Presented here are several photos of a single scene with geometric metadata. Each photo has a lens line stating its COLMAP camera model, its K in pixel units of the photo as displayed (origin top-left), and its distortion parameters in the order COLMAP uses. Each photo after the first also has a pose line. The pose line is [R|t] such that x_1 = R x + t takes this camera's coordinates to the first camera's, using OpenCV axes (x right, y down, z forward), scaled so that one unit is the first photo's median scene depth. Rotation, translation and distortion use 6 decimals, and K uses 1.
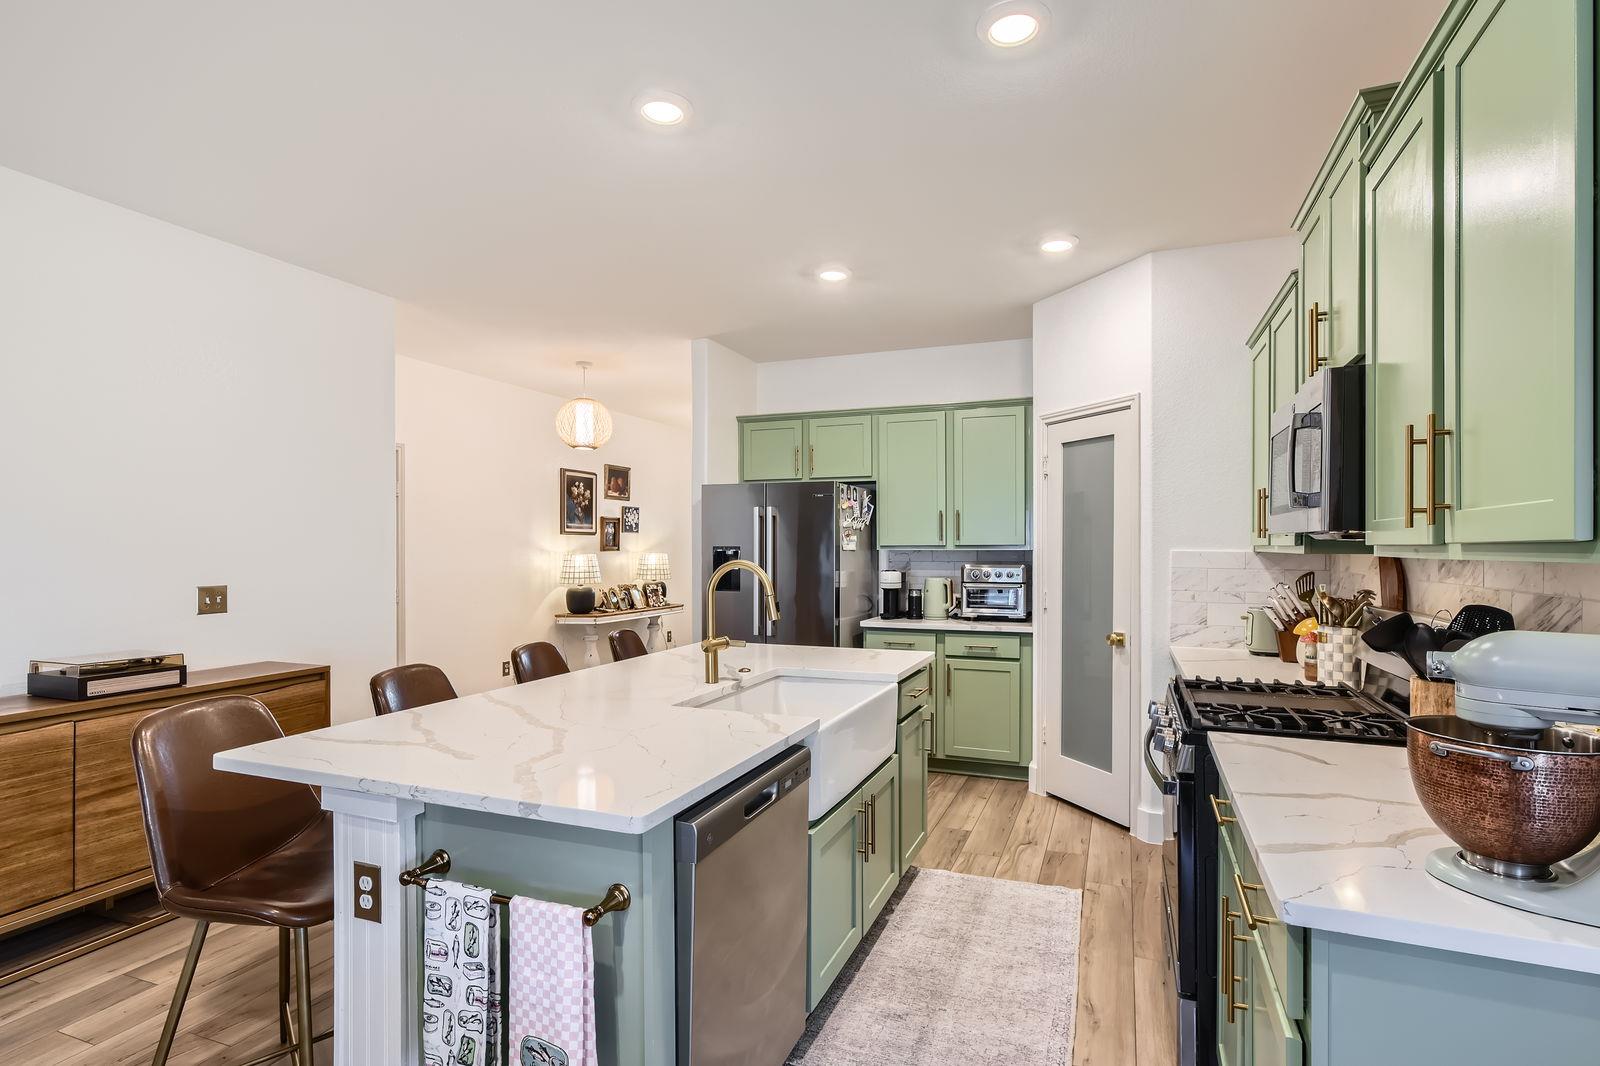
lens RADIAL K [[767.6, 0, 804.1], [0, 767.6, 544.2], [0, 0, 1]] dist [-0.002419, 0.000459]
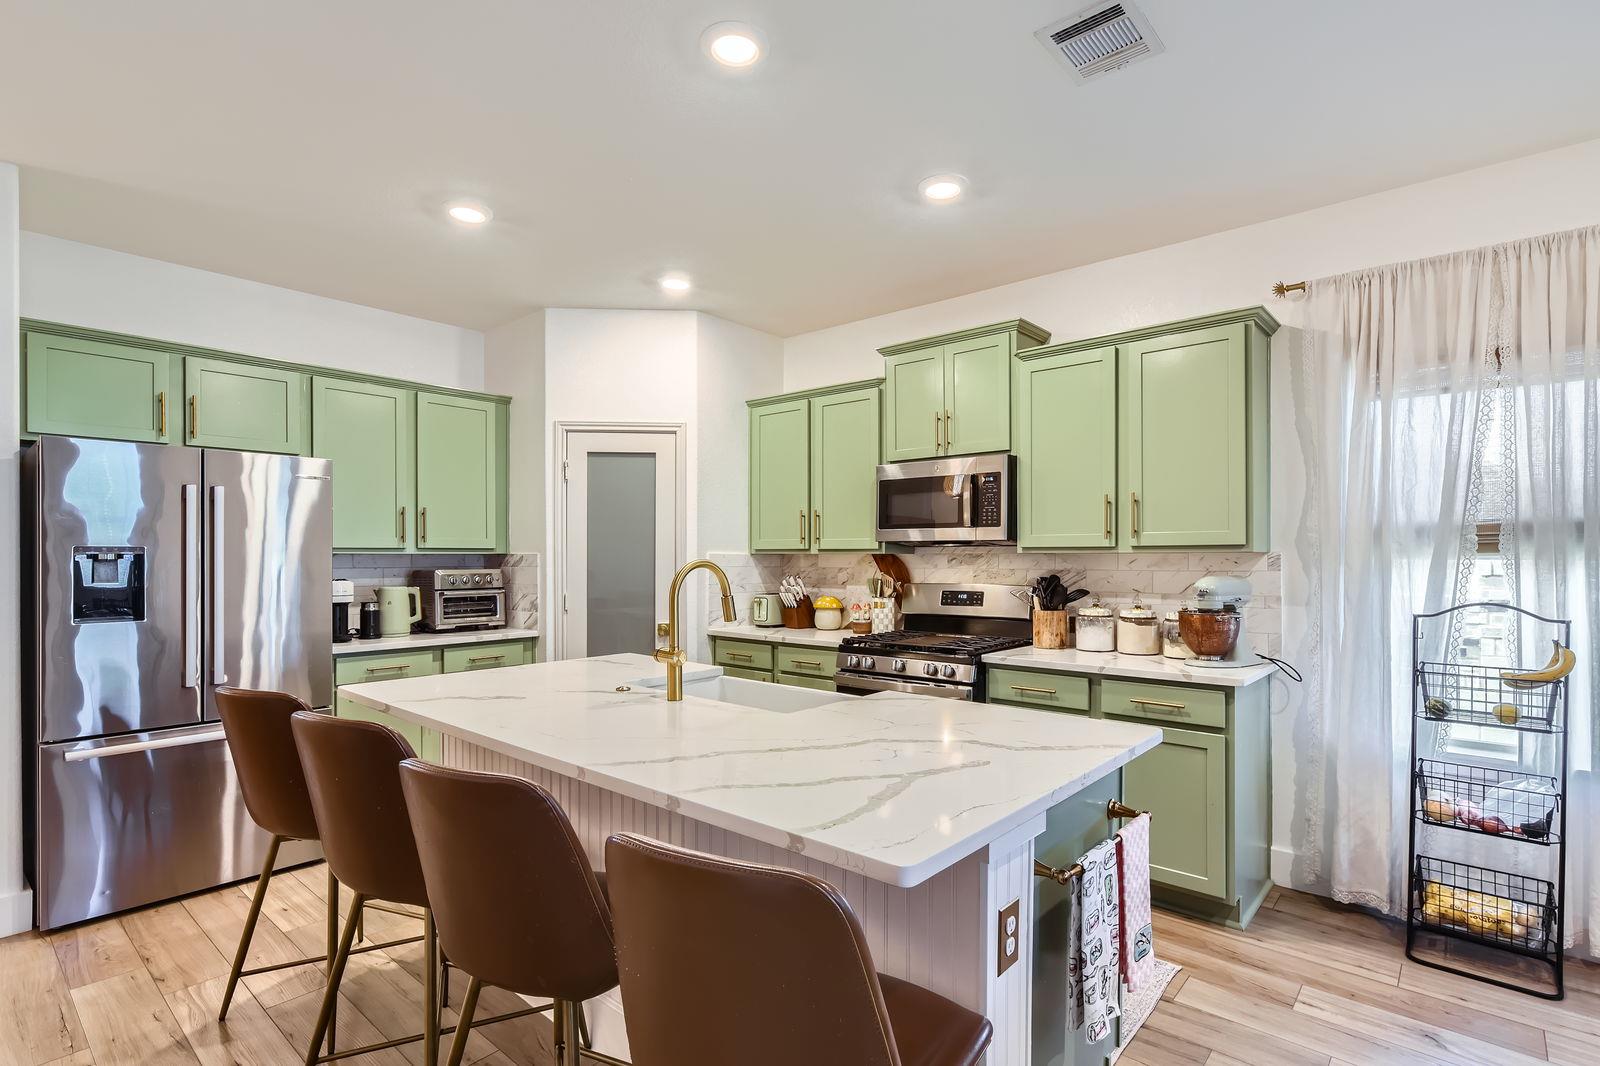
lens RADIAL K [[767.6, 0, 797.8], [0, 767.6, 544.1], [0, 0, 1]] dist [-0.002419, 0.000459]
pose [[0.325159, 0.022114, 0.945401, -0.507708], [-0.003939, 0.999750, -0.022030, 0.015571], [-0.945651, 0.003439, 0.325164, 0.339614]]
